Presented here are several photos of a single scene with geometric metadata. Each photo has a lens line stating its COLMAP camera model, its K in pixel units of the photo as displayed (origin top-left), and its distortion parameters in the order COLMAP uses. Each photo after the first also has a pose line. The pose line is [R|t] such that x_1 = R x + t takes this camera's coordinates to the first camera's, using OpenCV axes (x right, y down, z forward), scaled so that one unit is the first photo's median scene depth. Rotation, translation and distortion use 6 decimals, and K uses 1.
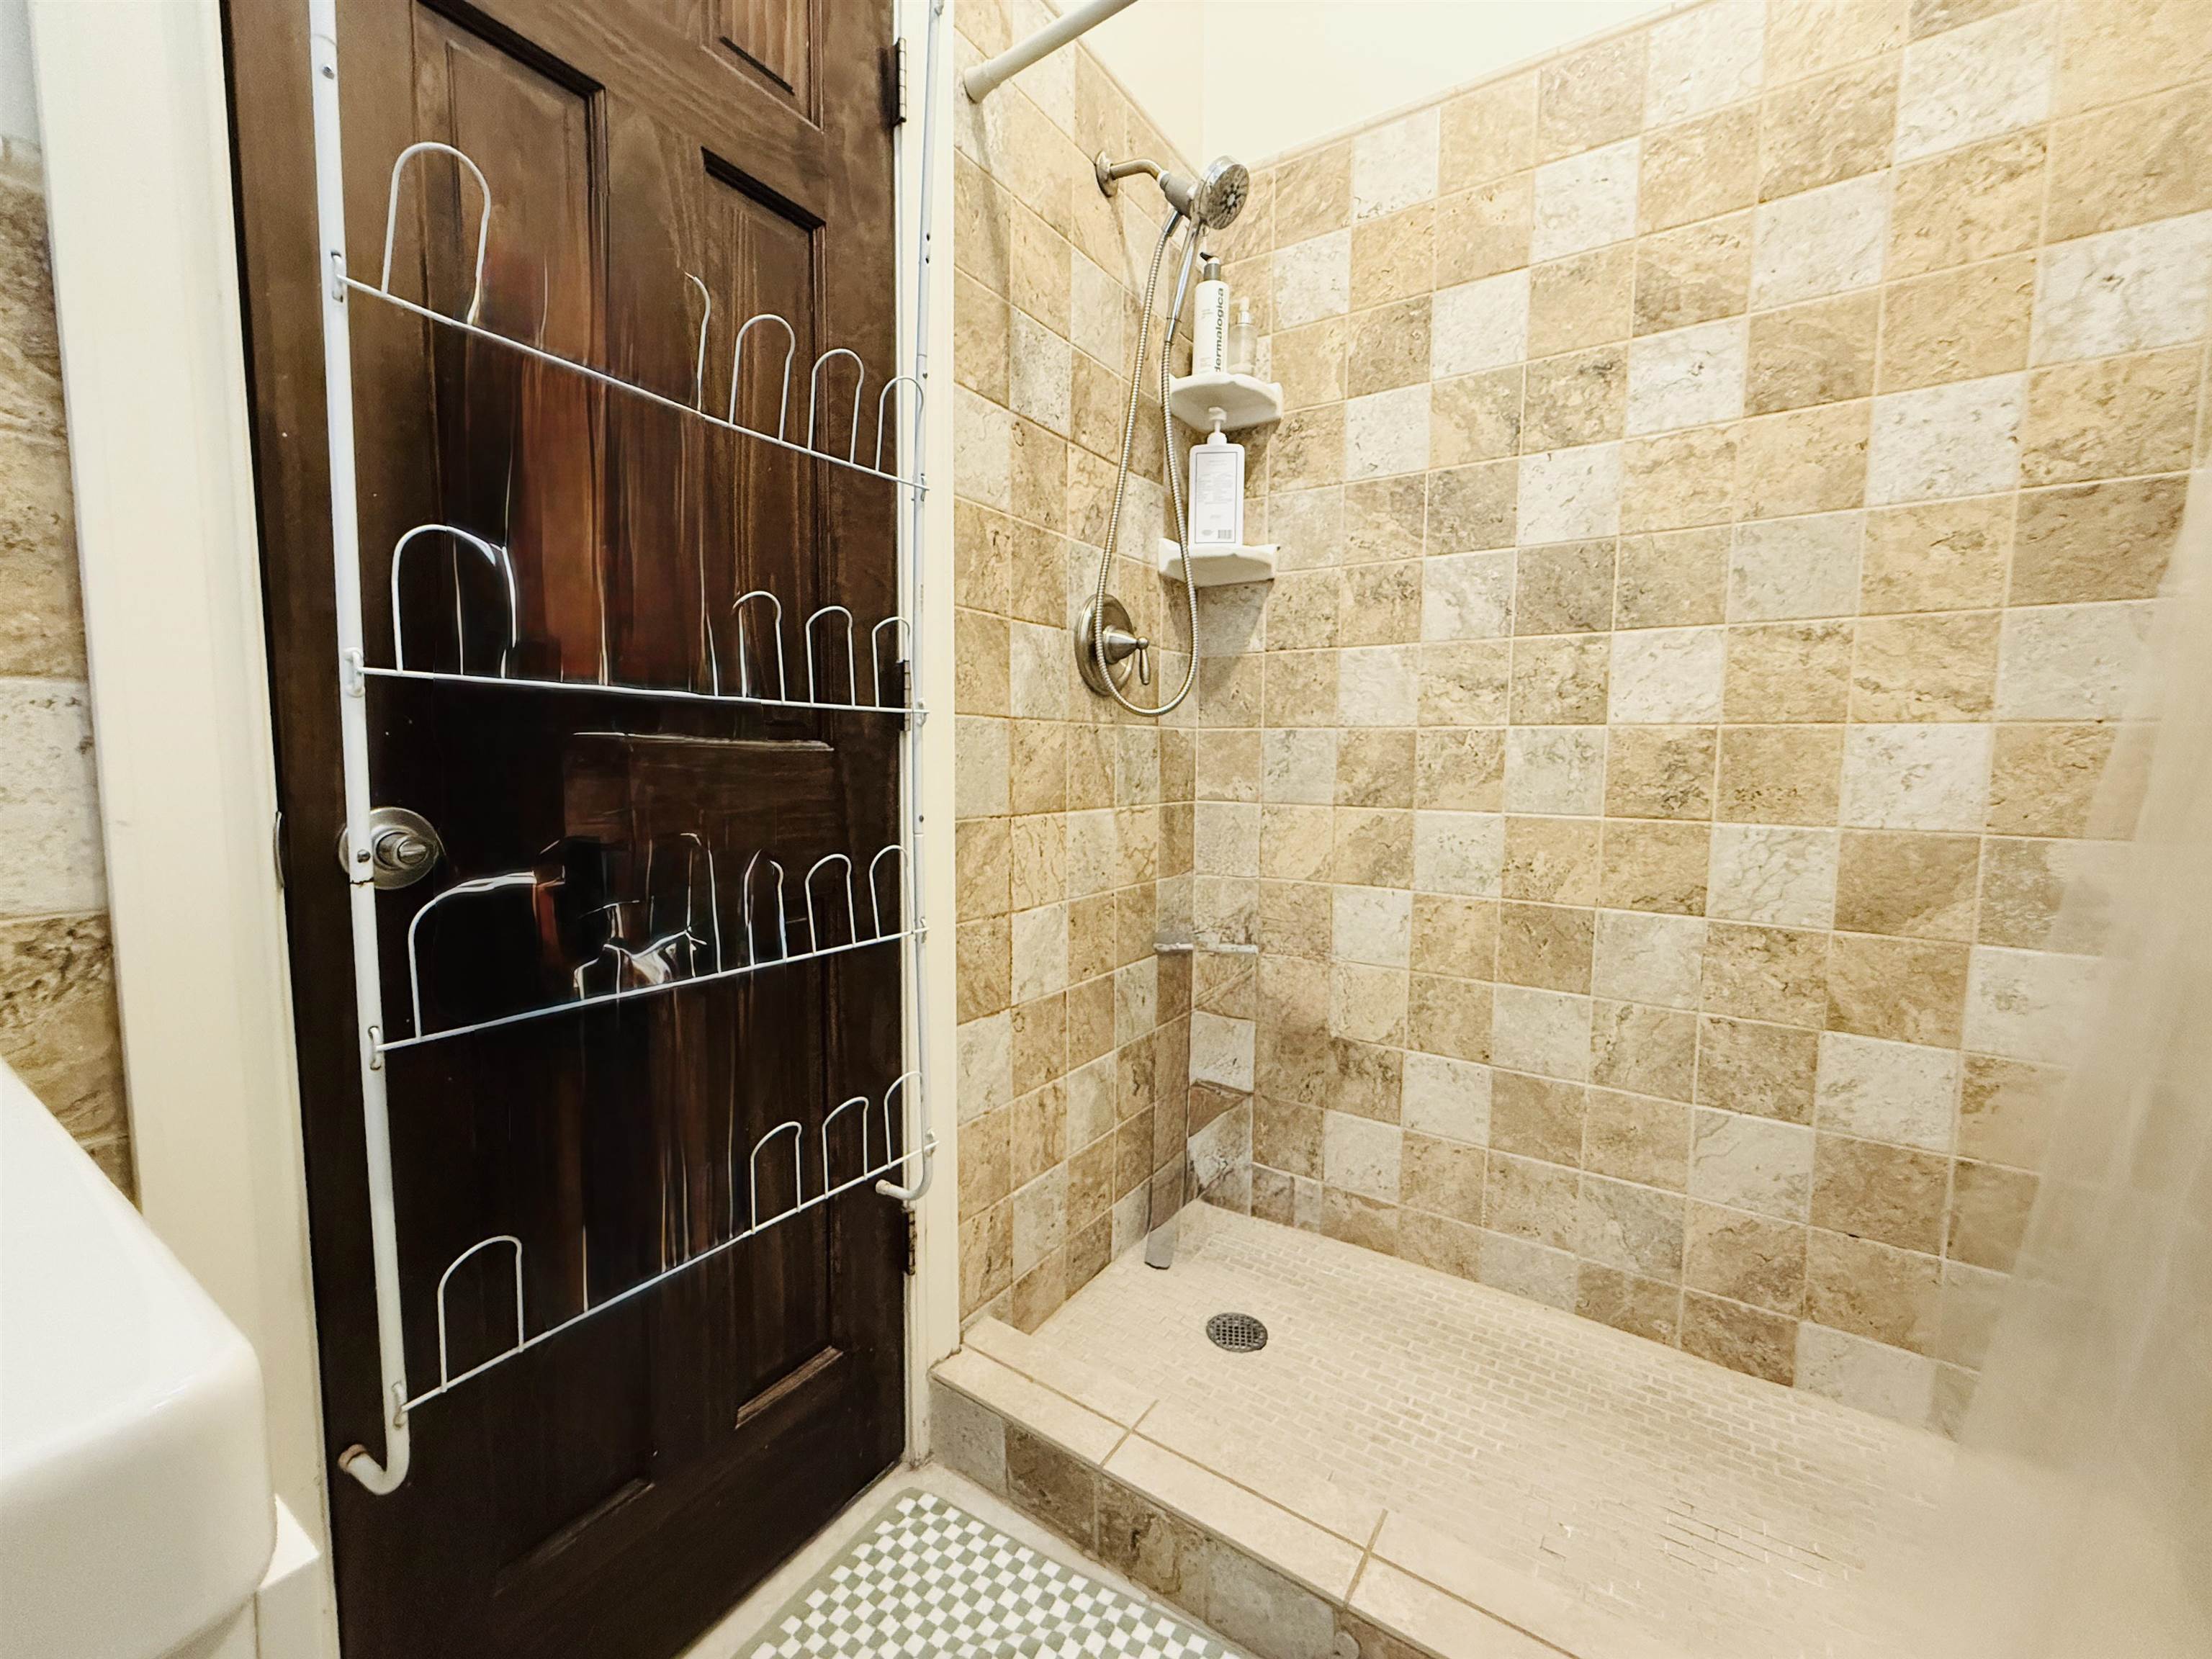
lens RADIAL K [[883.8, 0, 1097.8], [0, 883.8, 818.9], [0, 0, 1]] dist [-0.000874, 0.000129]
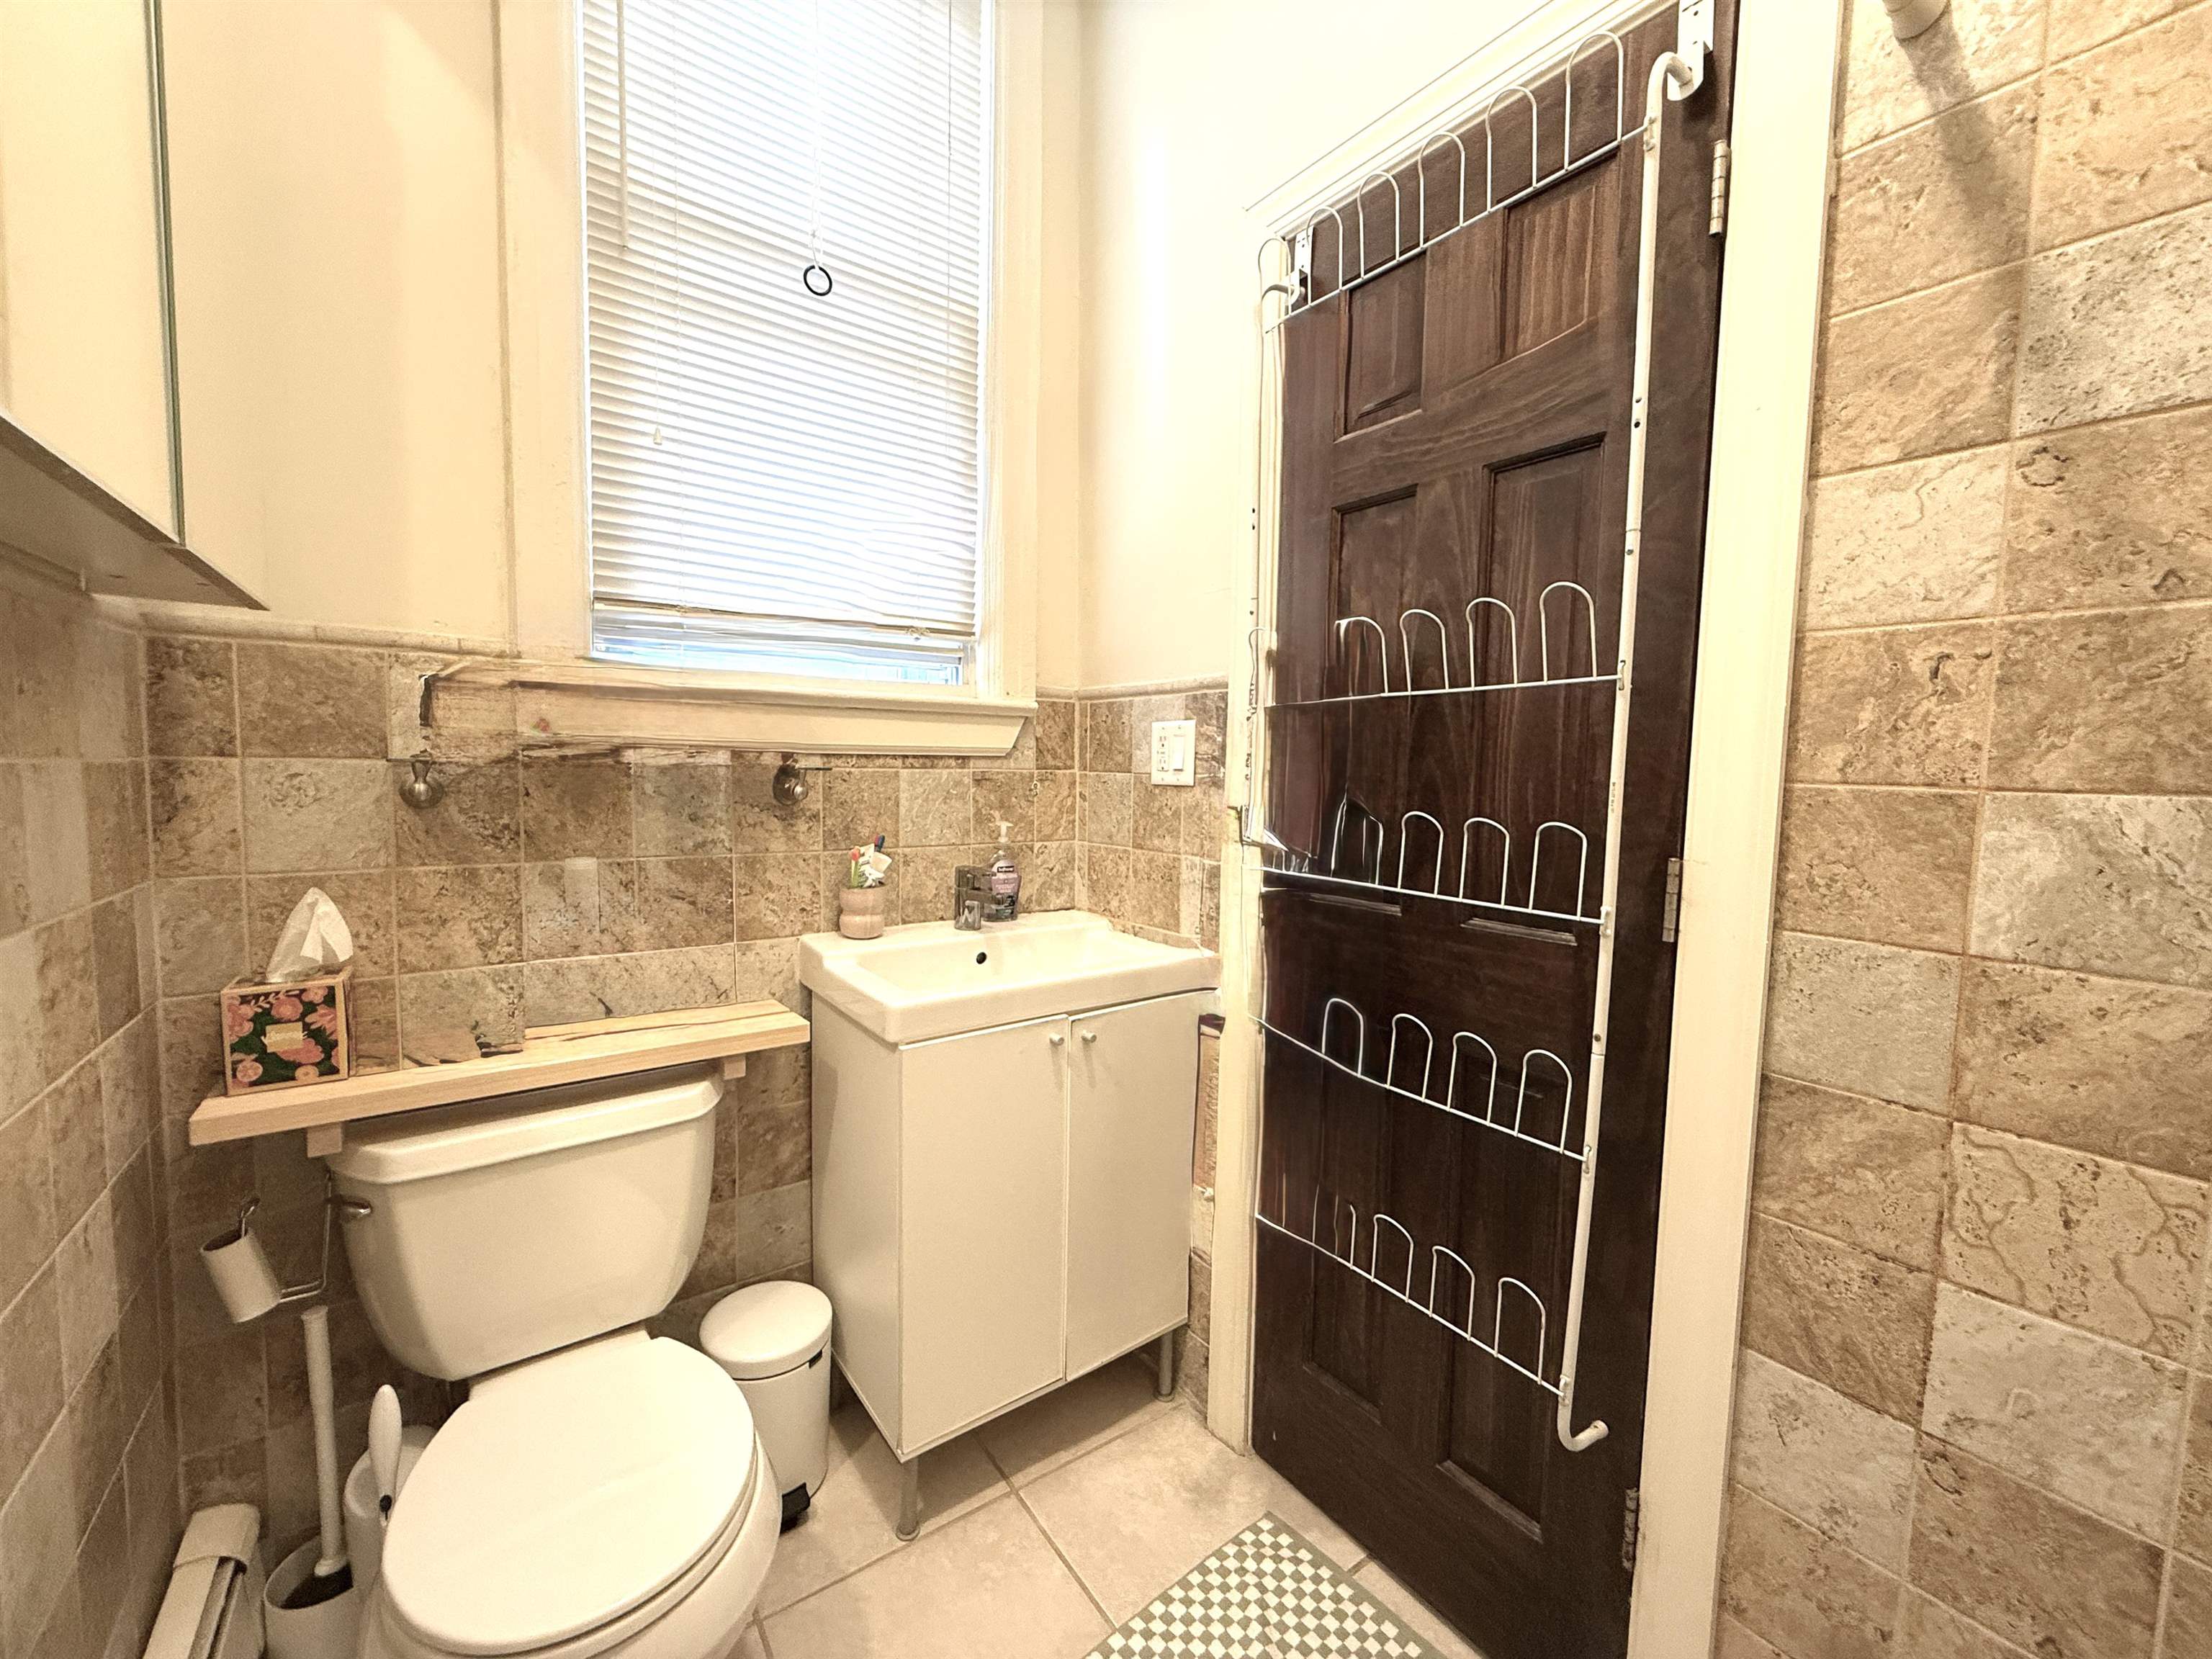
lens RADIAL K [[883.8, 0, 1100.9], [0, 883.8, 832.8], [0, 0, 1]] dist [-0.000874, 0.000129]
pose [[-0.350362, 0.046741, -0.935447, 0.657666], [-0.103614, 0.990690, 0.088308, -0.189255], [0.930865, 0.127865, -0.342257, 0.656667]]
